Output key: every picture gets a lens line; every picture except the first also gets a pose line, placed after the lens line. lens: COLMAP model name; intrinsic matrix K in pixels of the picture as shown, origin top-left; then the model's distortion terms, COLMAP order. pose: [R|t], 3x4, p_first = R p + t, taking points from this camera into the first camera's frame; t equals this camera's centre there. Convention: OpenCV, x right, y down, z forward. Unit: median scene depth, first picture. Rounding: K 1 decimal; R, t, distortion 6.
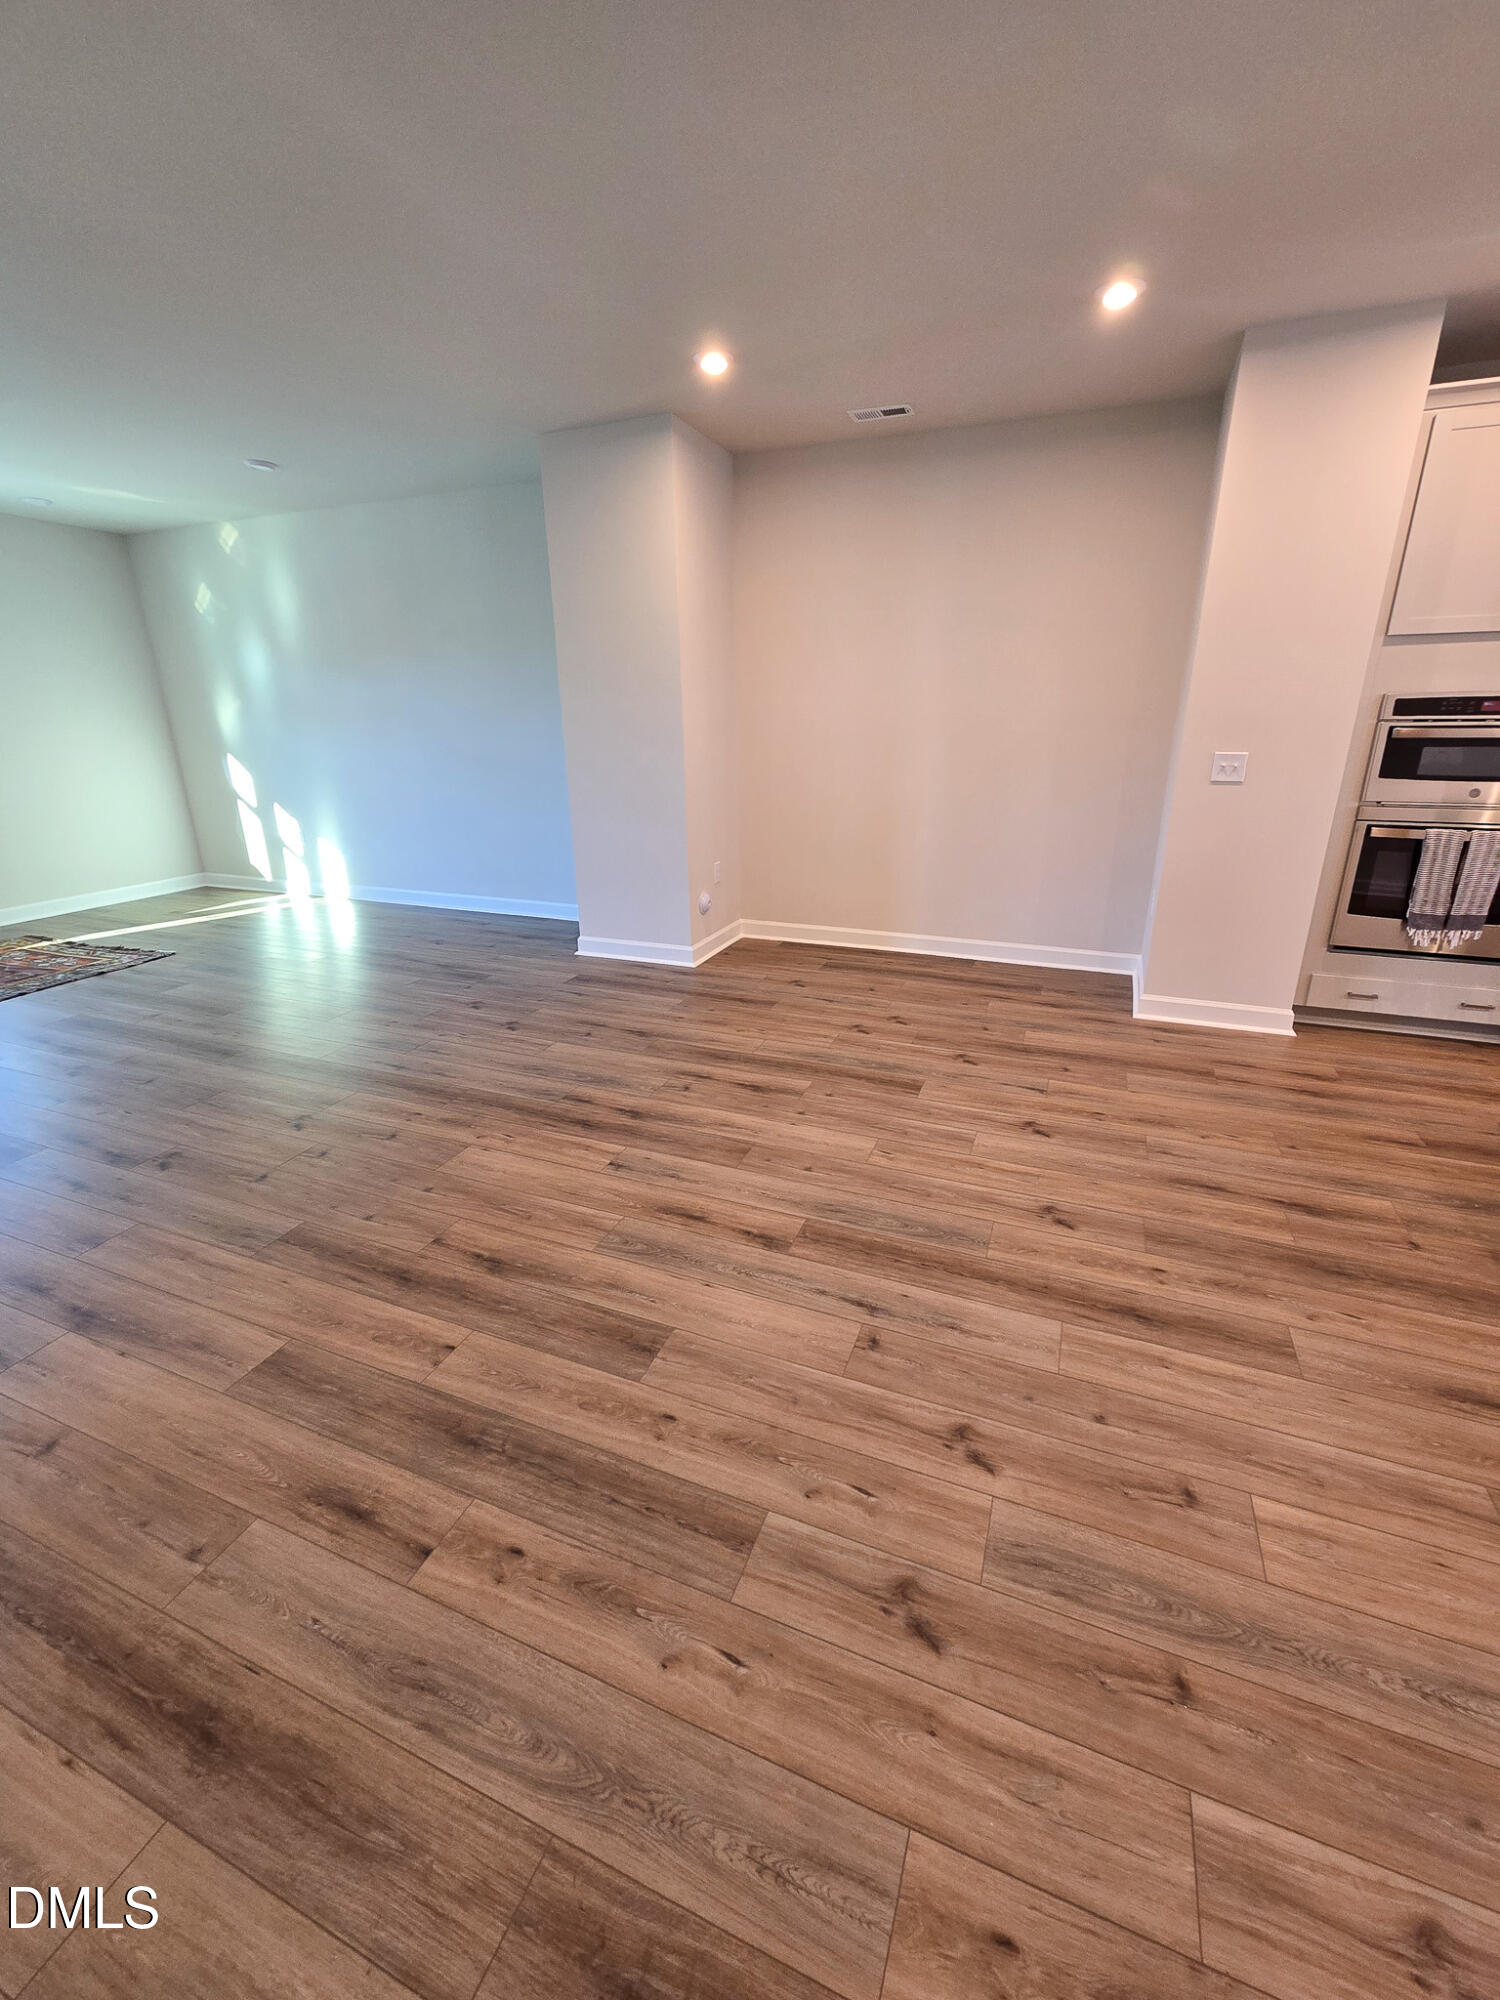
lens RADIAL K [[822.8, 0, 763.9], [0, 822.8, 988.6], [0, 0, 1]] dist [0.001534, 0.000029]
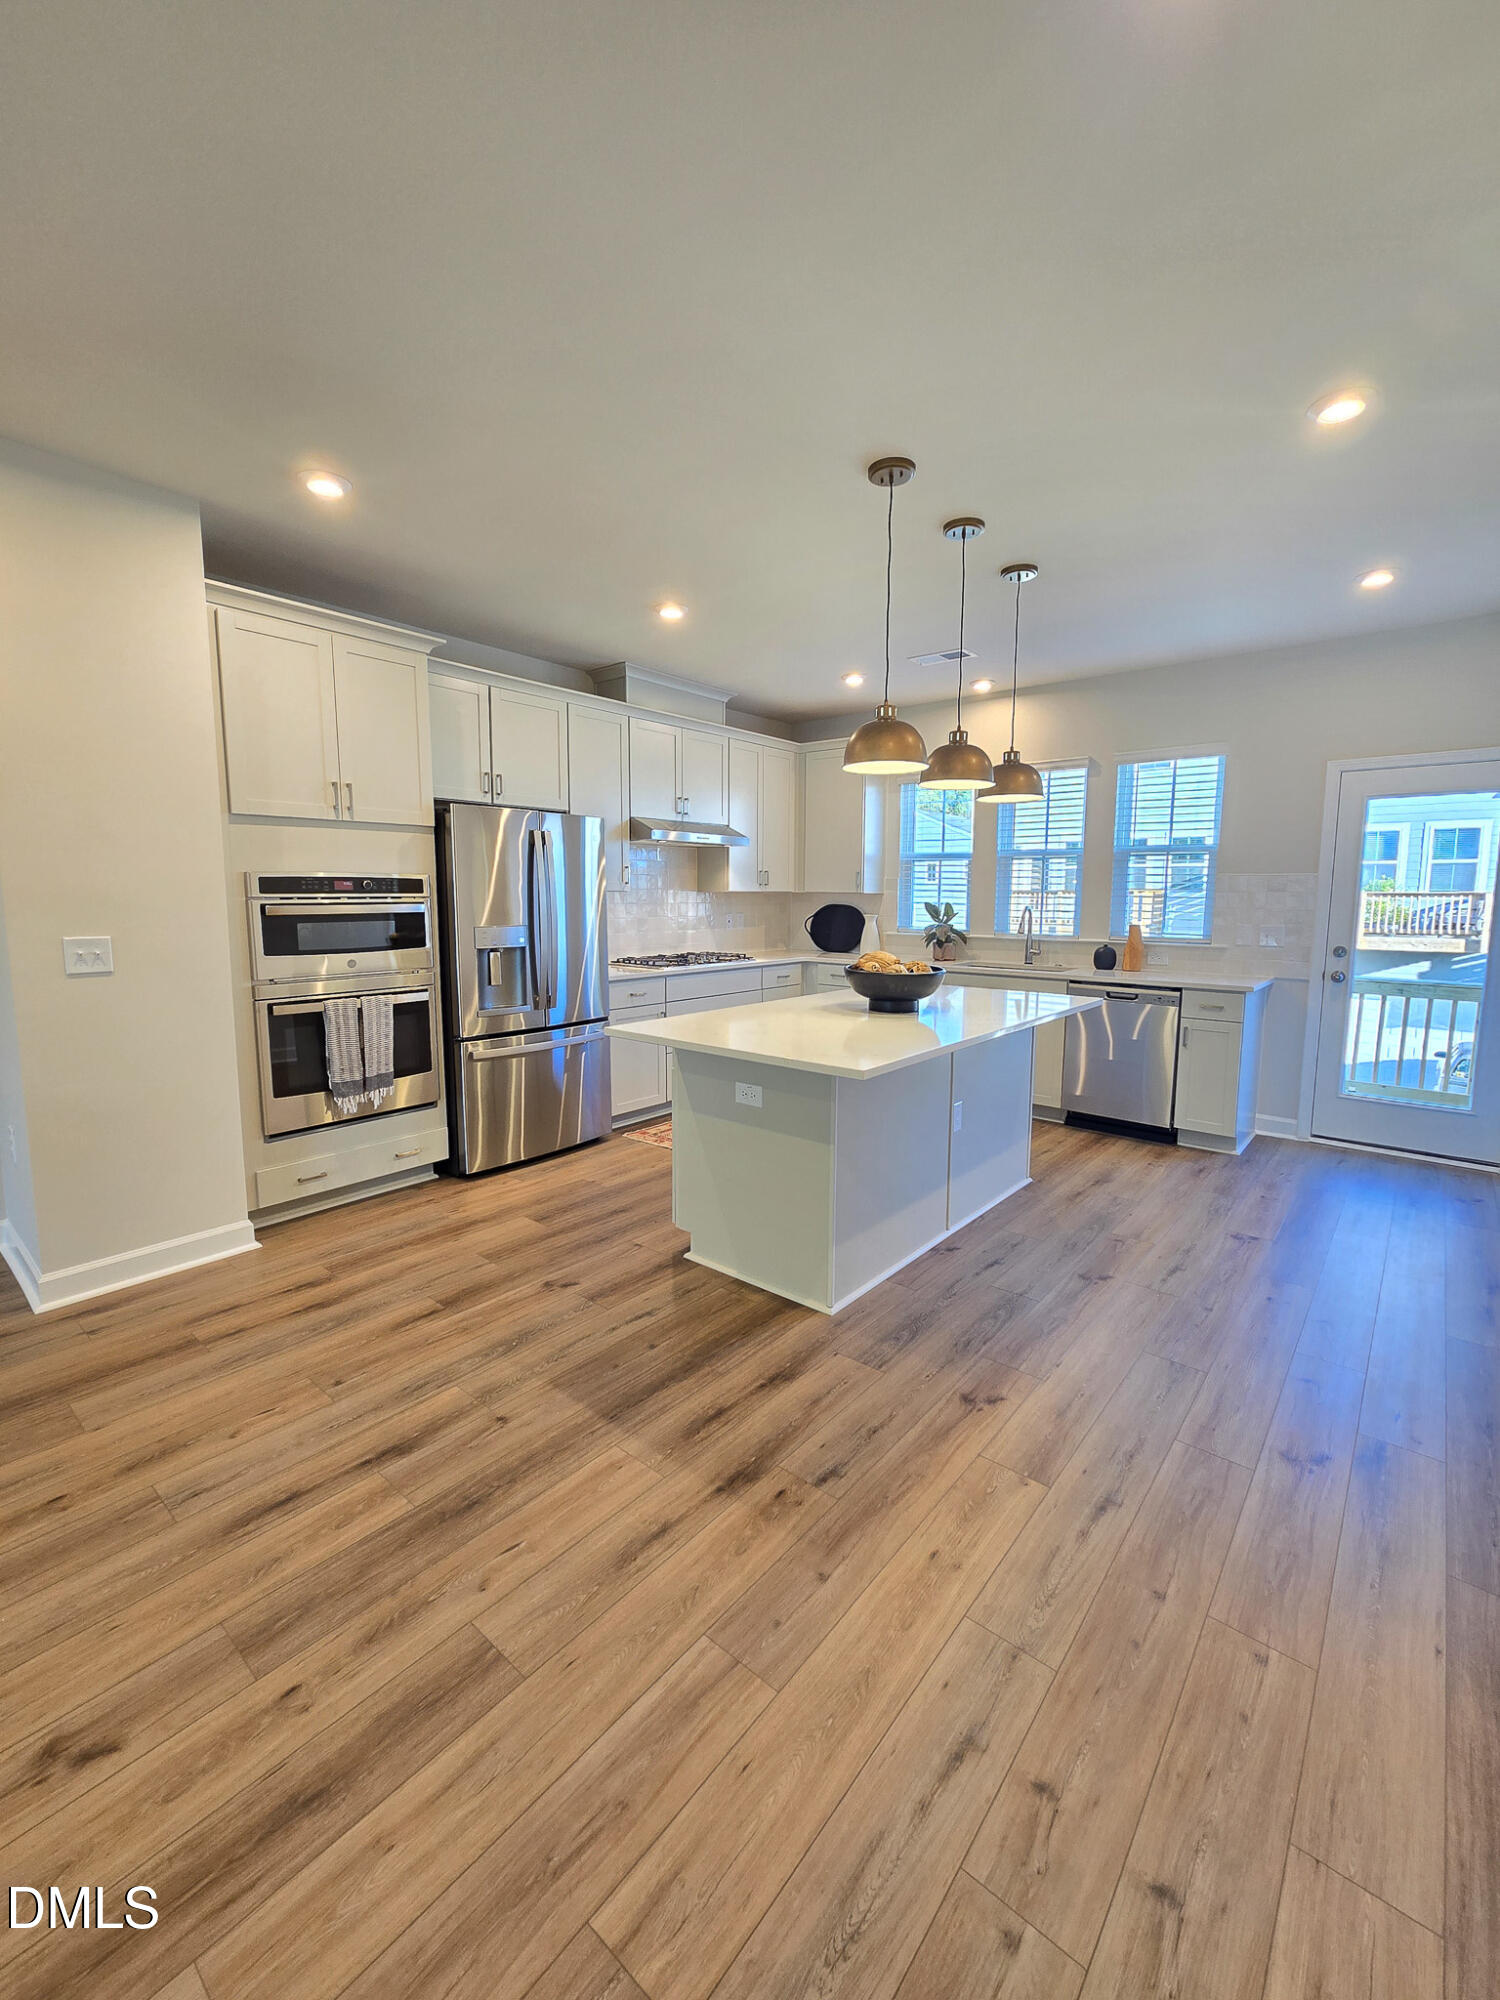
lens RADIAL K [[822.8, 0, 763.9], [0, 822.8, 988.6], [0, 0, 1]] dist [0.001534, 0.000029]
pose [[0.308343, -0.104753, 0.945490, 0.019794], [0.297294, 0.954745, 0.008825, -0.057863], [-0.903627, 0.278367, 0.325531, 0.183351]]
